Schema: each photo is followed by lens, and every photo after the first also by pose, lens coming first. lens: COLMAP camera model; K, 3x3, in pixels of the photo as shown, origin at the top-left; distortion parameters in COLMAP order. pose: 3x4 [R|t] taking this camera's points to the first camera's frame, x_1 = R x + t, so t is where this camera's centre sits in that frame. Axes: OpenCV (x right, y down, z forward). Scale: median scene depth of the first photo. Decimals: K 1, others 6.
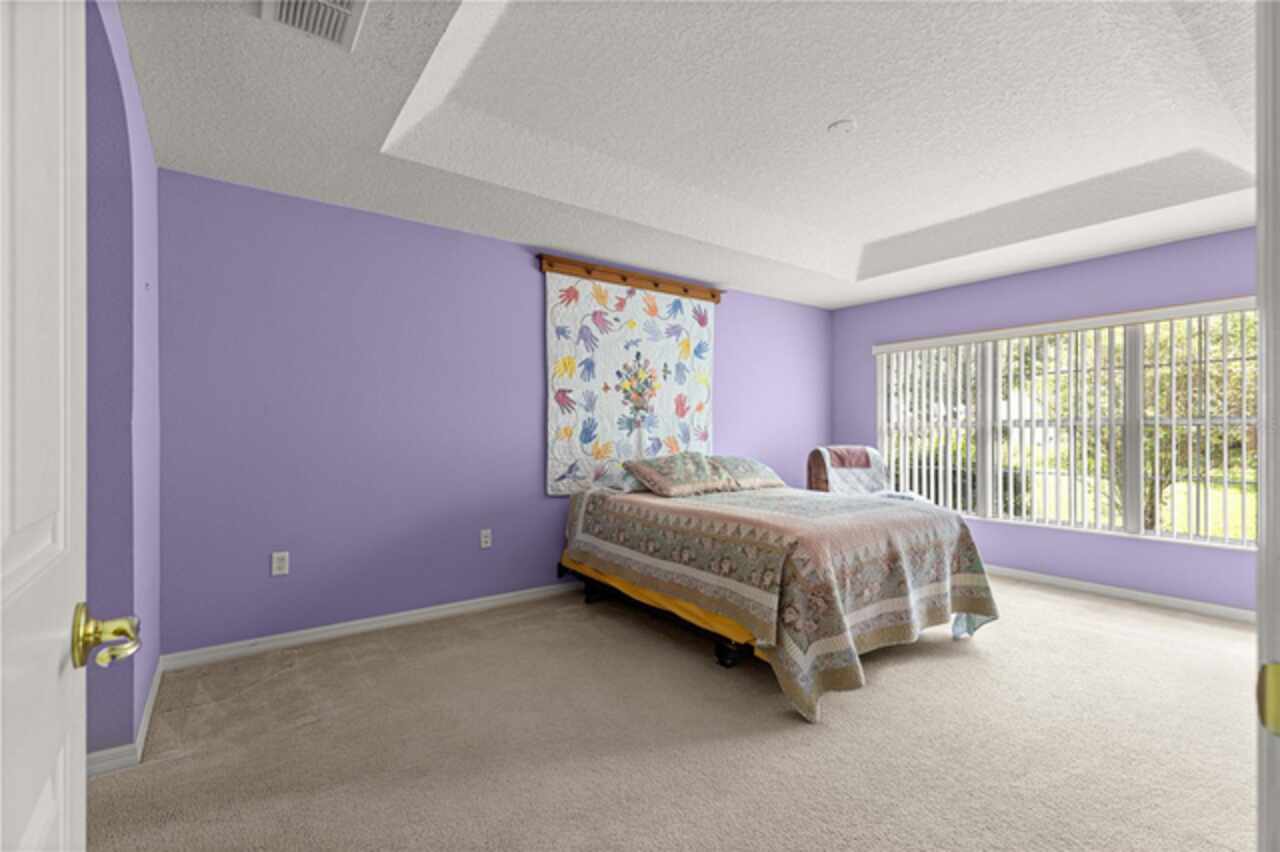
lens RADIAL K [[571.0, 0, 642.2], [0, 571.0, 432.2], [0, 0, 1]] dist [-0.000834, -0.000520]
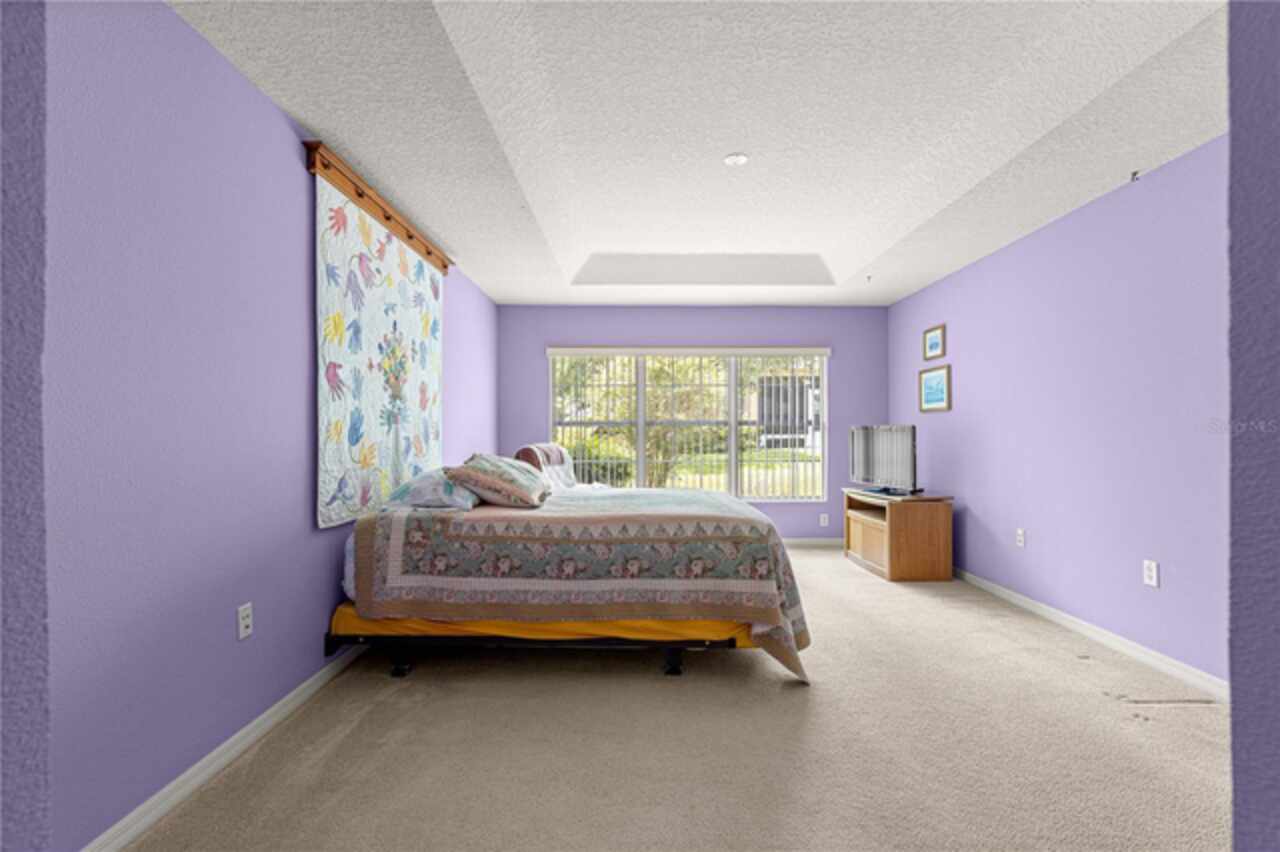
lens RADIAL K [[571.0, 0, 646.6], [0, 571.0, 430.2], [0, 0, 1]] dist [-0.000834, -0.000520]
pose [[0.585309, 0.001505, 0.810809, -0.439018], [0.000067, 0.999998, -0.001905, 0.002617], [-0.810810, 0.001169, 0.585308, 0.320700]]
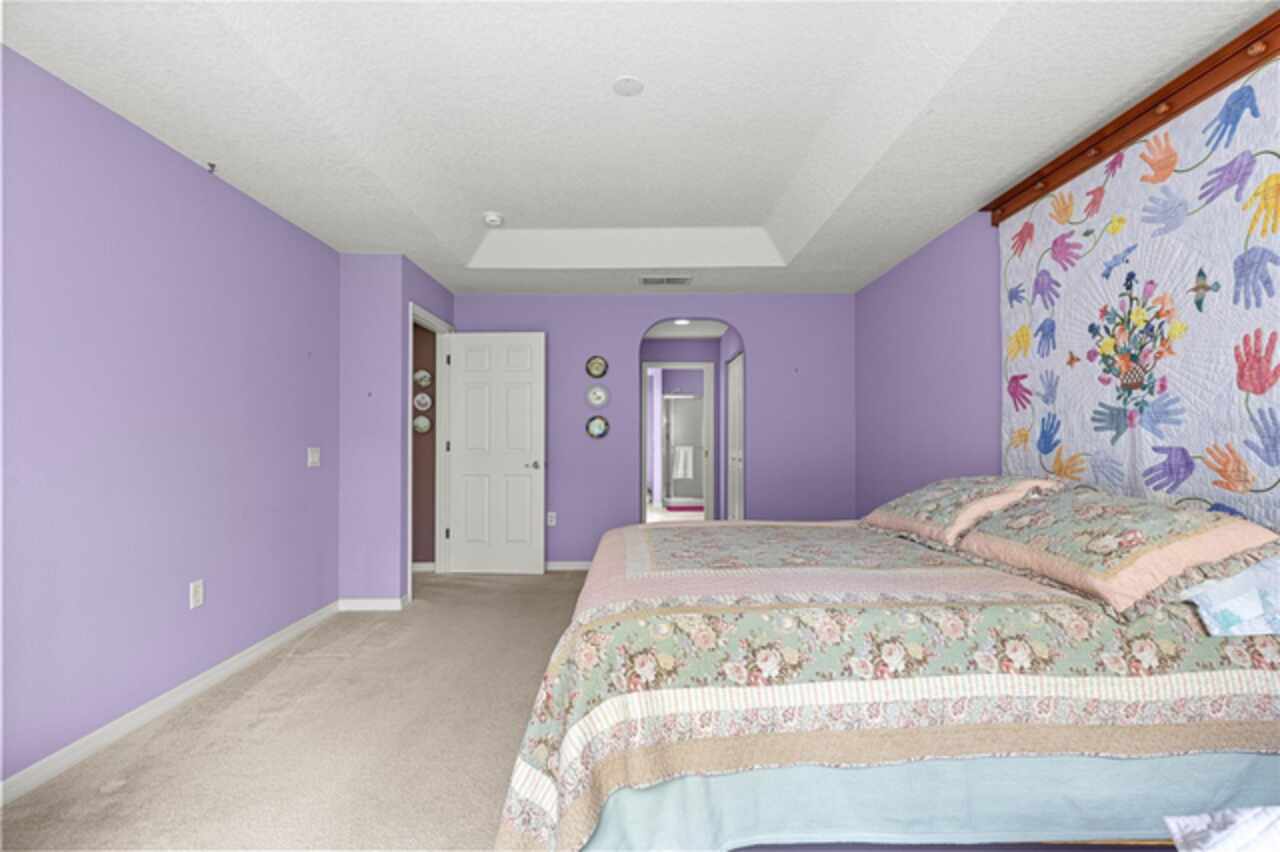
lens RADIAL K [[571.0, 0, 640.4], [0, 571.0, 426.6], [0, 0, 1]] dist [-0.000834, -0.000520]
pose [[-0.586345, -0.016988, -0.809884, 0.676069], [0.004021, 0.999707, -0.023881, 0.002477], [0.810052, -0.017260, -0.586104, 0.997617]]
